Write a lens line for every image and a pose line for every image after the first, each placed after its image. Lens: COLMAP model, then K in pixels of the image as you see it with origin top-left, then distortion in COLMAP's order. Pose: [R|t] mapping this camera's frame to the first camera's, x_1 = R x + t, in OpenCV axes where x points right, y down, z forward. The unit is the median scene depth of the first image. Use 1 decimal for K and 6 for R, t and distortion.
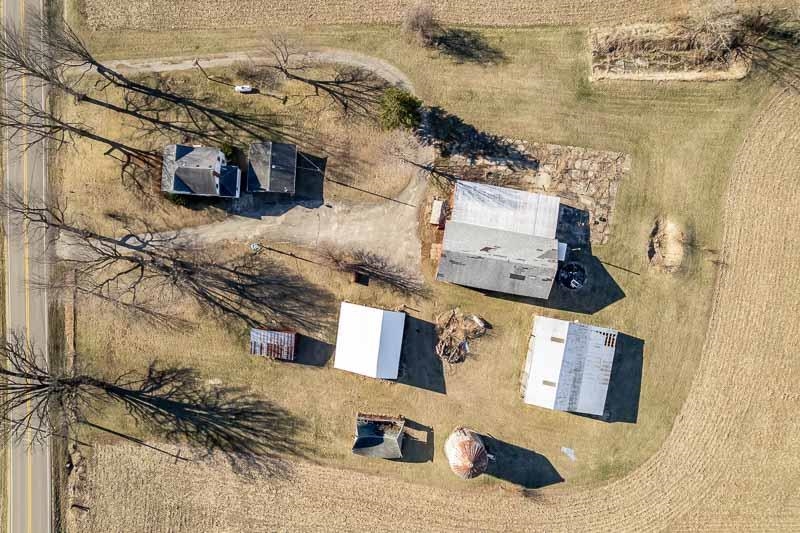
lens RADIAL K [[535.8, 0, 396.9], [0, 535.8, 283.1], [0, 0, 1]] dist [-0.073779, 0.062464]
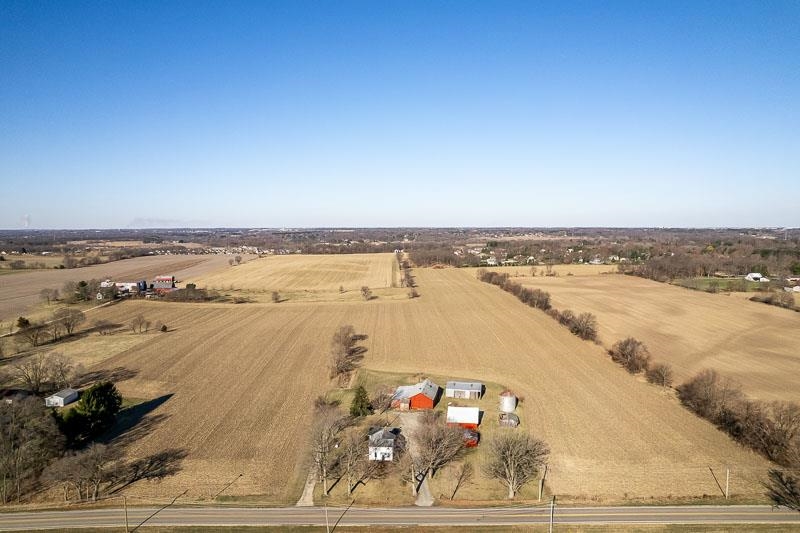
lens RADIAL K [[535.8, 0, 398.7], [0, 535.8, 270.4], [0, 0, 1]] dist [-0.073779, 0.062464]
pose [[0.010341, -0.077598, 0.996931, -2.116292], [0.999939, -0.003152, -0.010618, -0.126169], [0.003966, 0.996980, 0.077560, 0.236631]]
